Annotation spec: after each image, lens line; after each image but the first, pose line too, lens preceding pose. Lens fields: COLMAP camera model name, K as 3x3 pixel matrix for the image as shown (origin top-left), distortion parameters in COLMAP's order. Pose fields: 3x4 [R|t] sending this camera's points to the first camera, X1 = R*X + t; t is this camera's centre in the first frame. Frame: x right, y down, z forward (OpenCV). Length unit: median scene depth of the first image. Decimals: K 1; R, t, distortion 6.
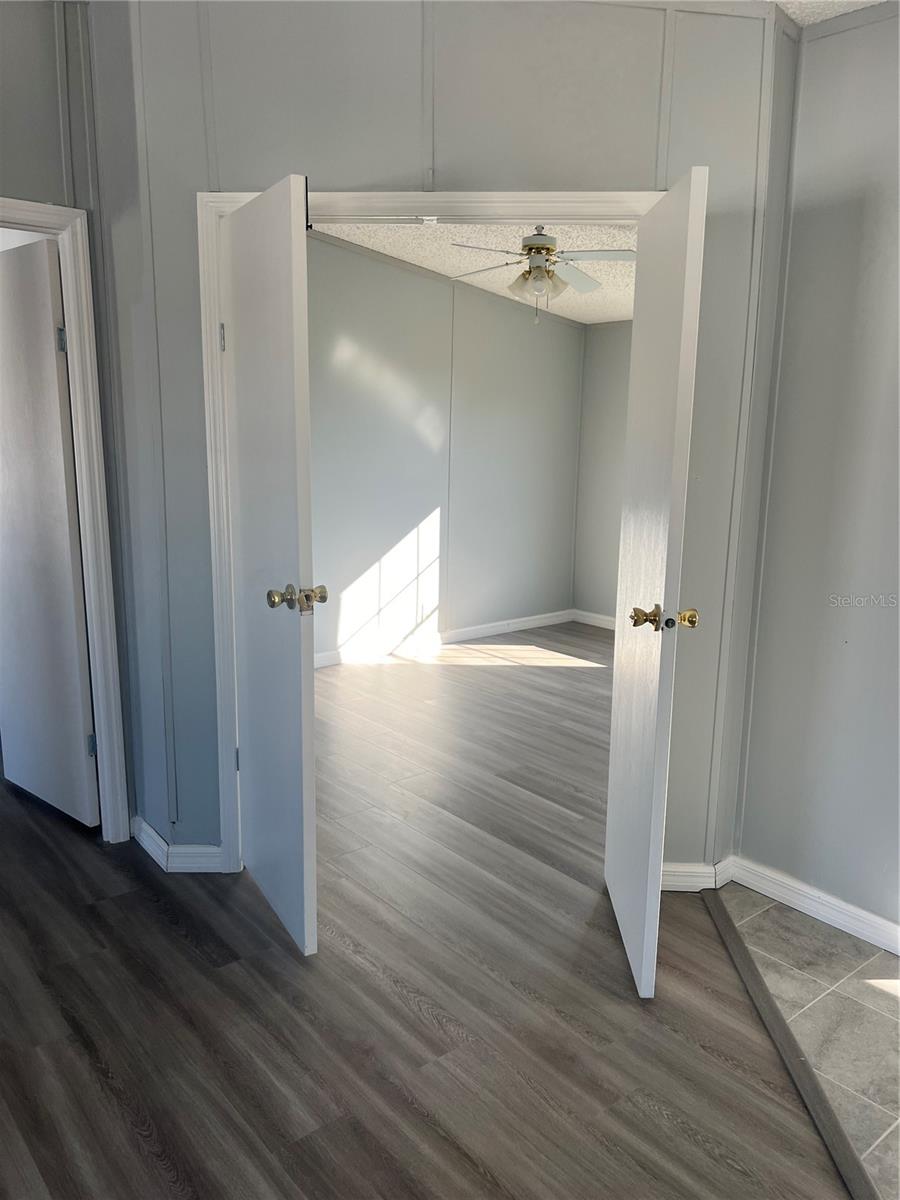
lens RADIAL K [[905.7, 0, 453.1], [0, 905.7, 596.9], [0, 0, 1]] dist [0.044519, -0.057122]
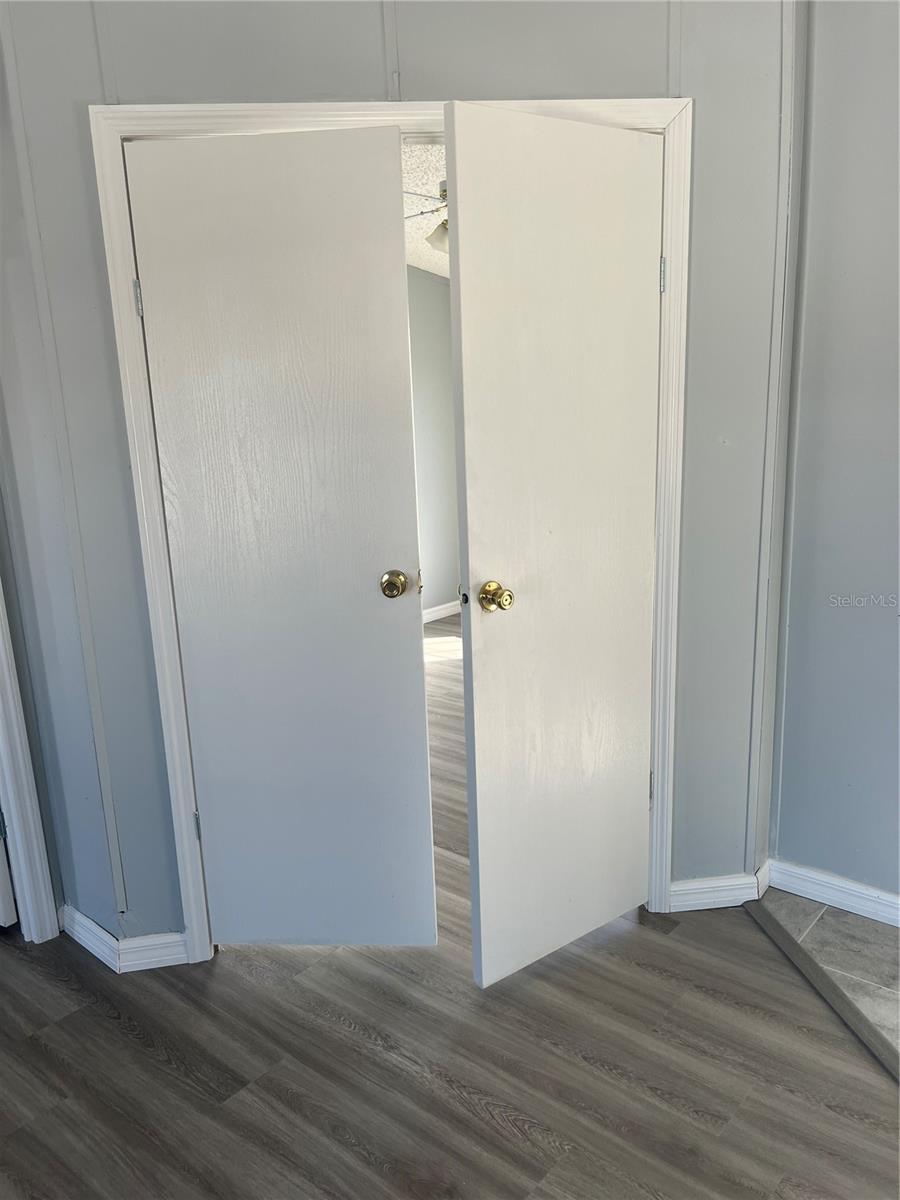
lens RADIAL K [[905.7, 0, 444.9], [0, 905.7, 607.2], [0, 0, 1]] dist [0.044519, -0.057122]
pose [[0.983901, -0.088556, 0.155232, -0.161191], [0.083617, 0.995770, 0.038077, -0.032378], [-0.157947, -0.024484, 0.987144, 0.213336]]
